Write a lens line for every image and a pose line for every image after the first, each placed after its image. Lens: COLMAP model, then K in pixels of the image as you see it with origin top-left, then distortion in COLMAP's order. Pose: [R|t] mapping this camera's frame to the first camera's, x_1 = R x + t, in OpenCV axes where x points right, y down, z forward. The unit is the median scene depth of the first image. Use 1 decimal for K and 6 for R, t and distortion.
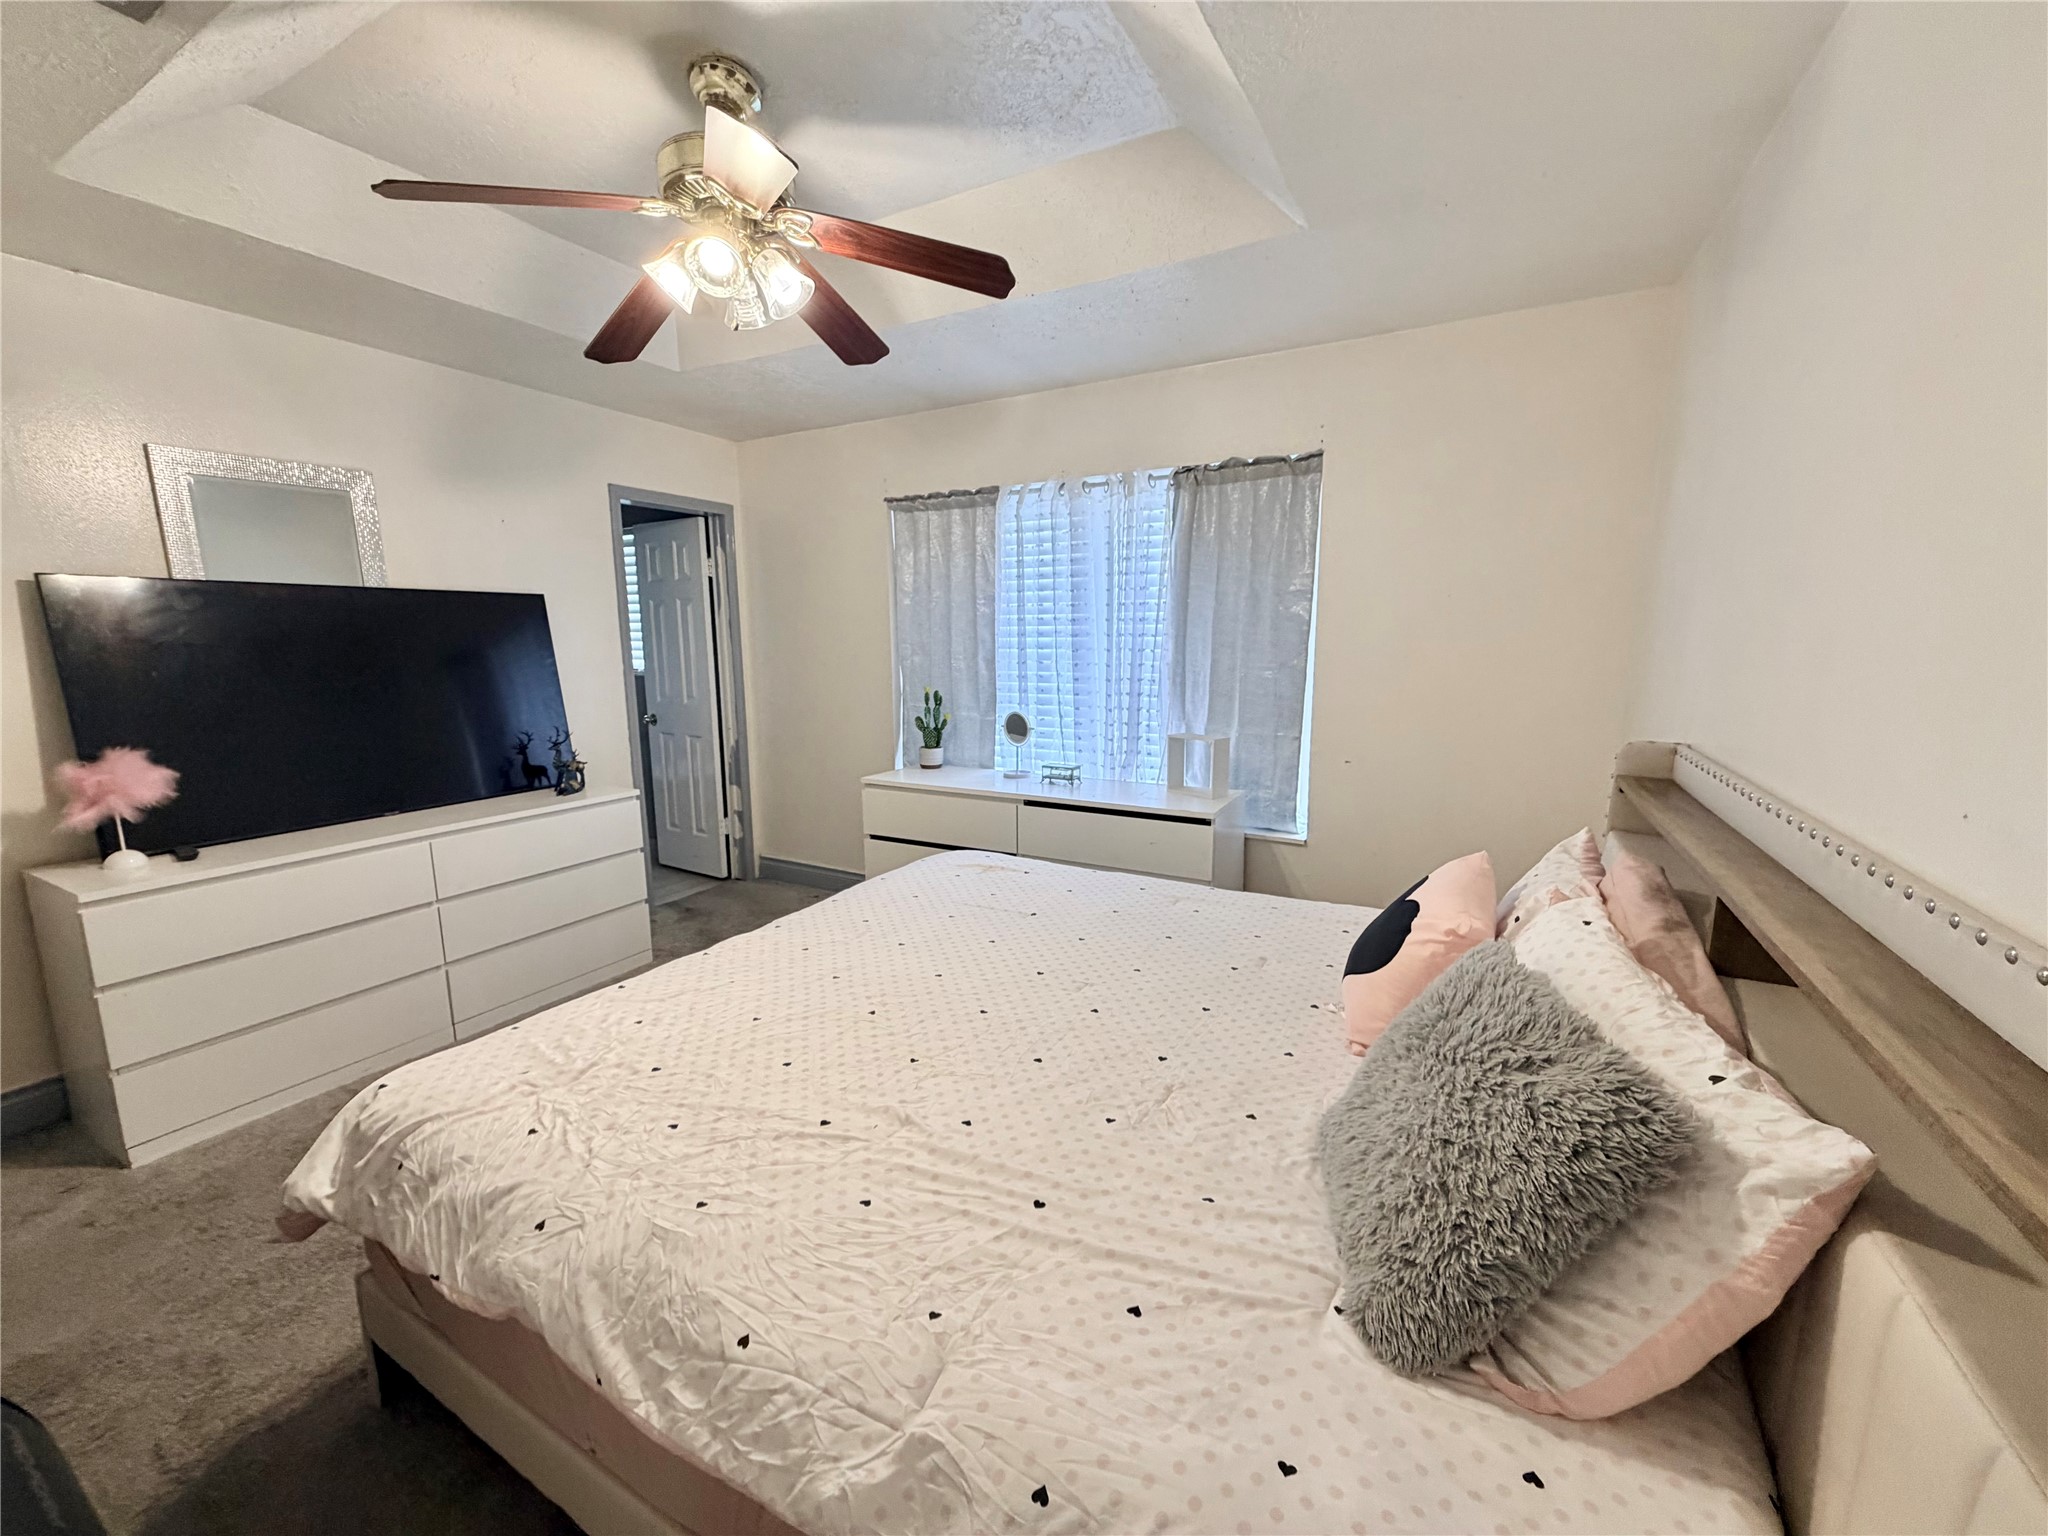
lens RADIAL K [[819.0, 0, 1009.0], [0, 819.0, 767.6], [0, 0, 1]] dist [-0.013819, -0.000011]
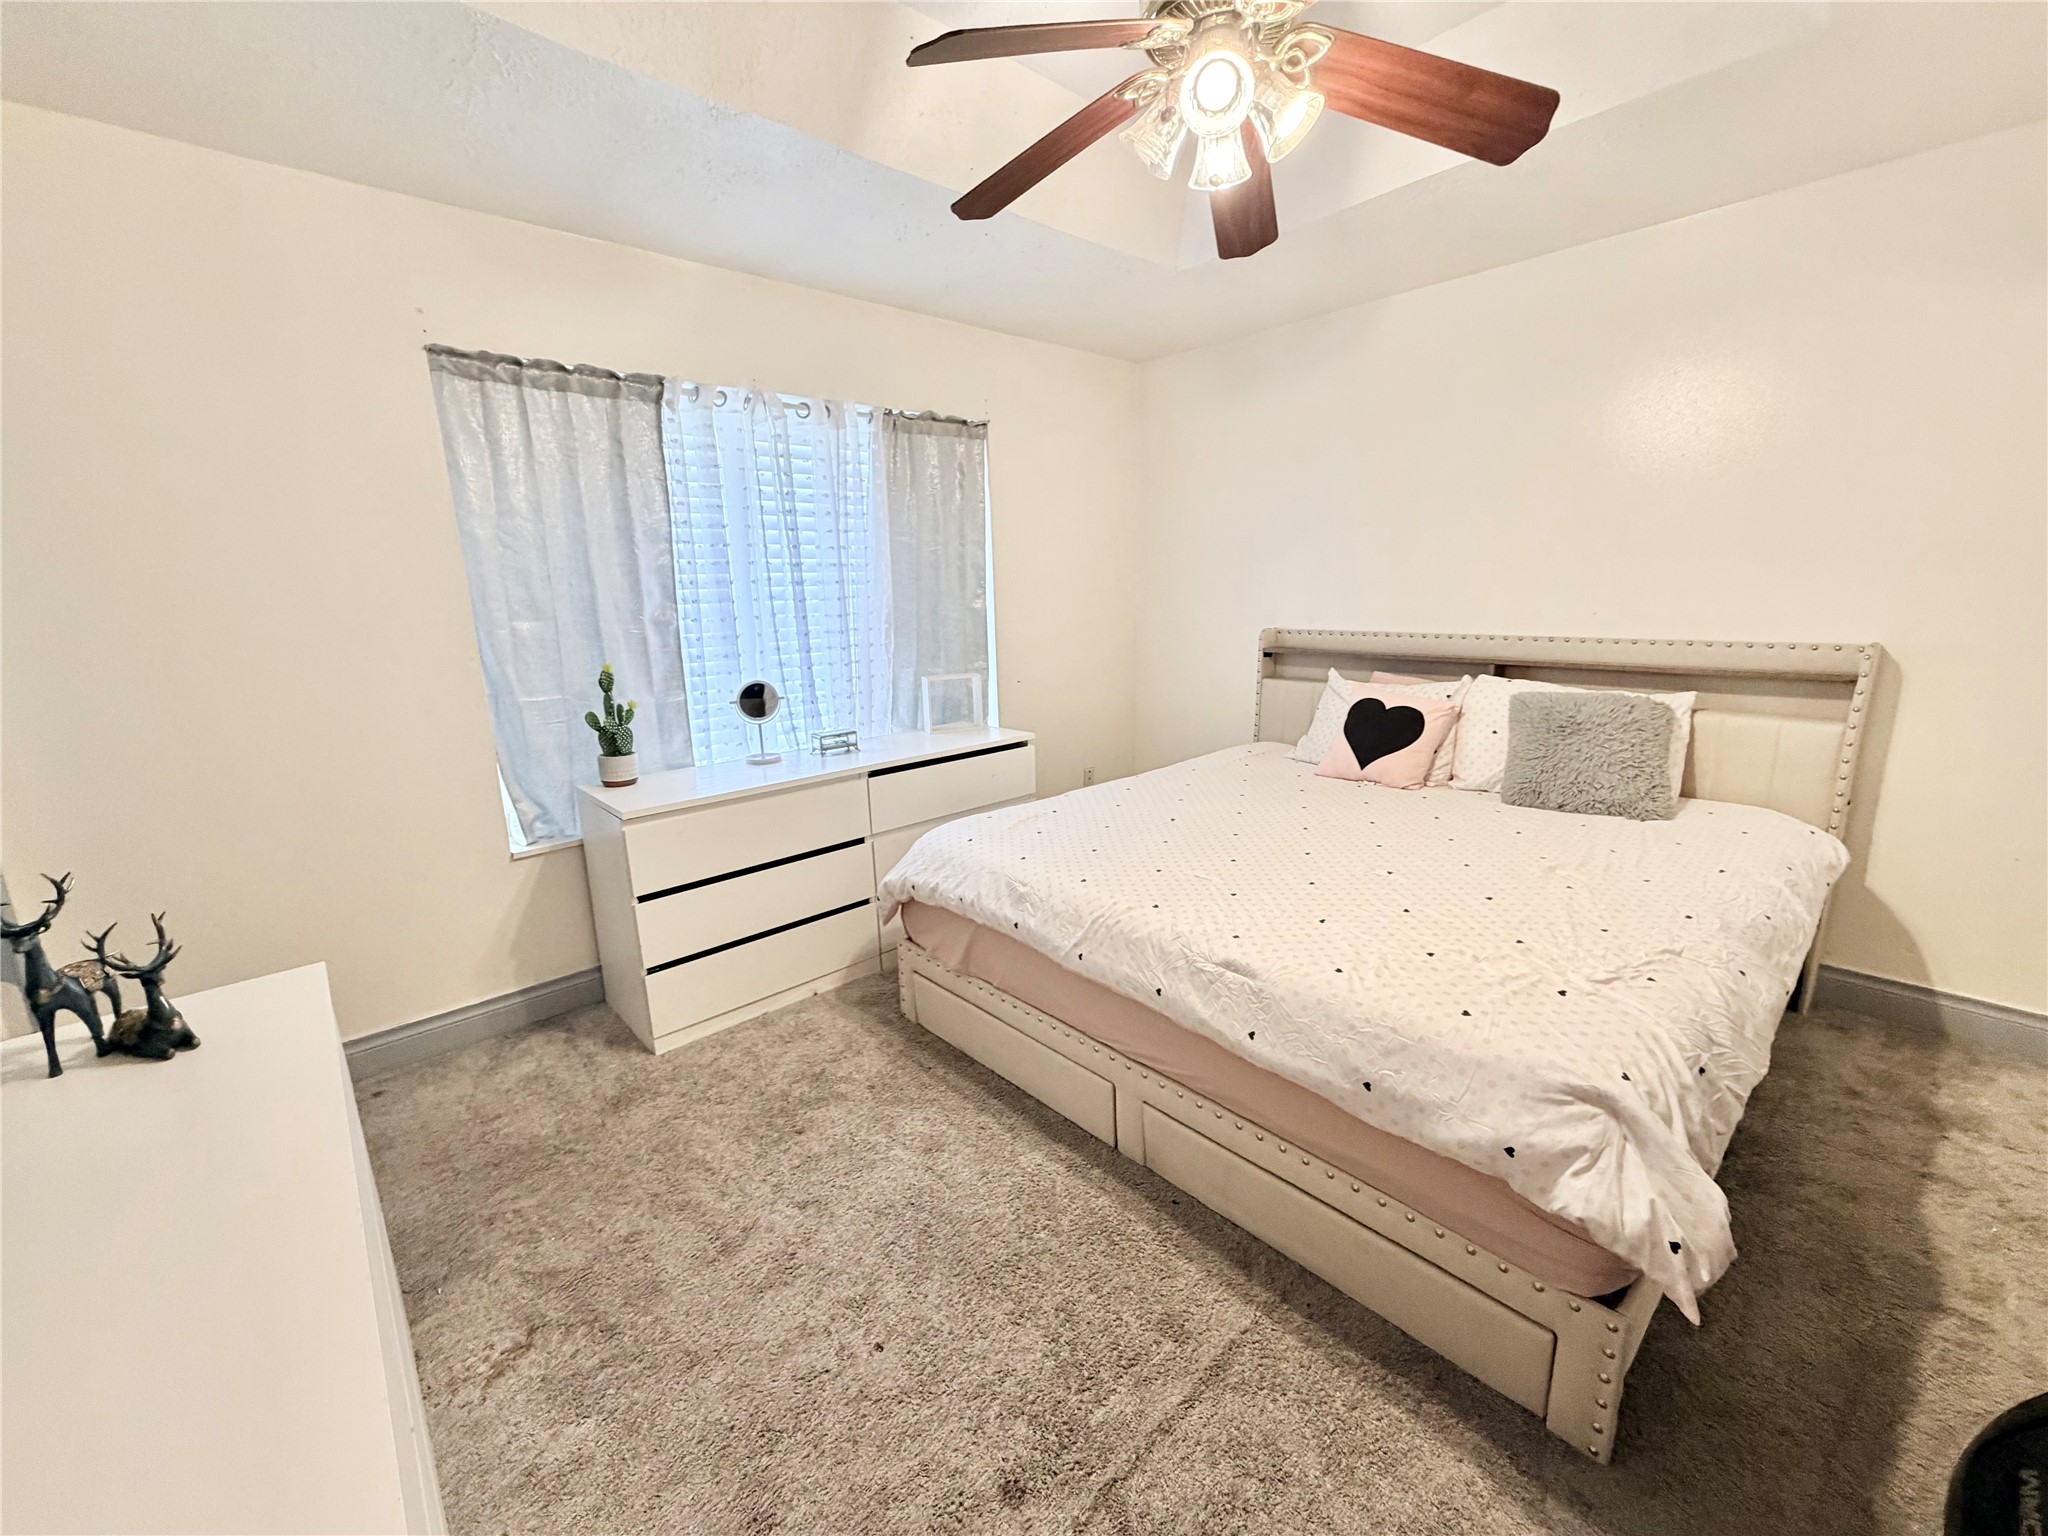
lens RADIAL K [[819.0, 0, 1009.4], [0, 819.0, 769.2], [0, 0, 1]] dist [-0.013819, -0.000011]
pose [[0.322965, -0.208444, 0.923171, -0.667450], [0.176190, 0.971634, 0.157748, -0.067352], [-0.929866, 0.111706, 0.350529, 0.509784]]
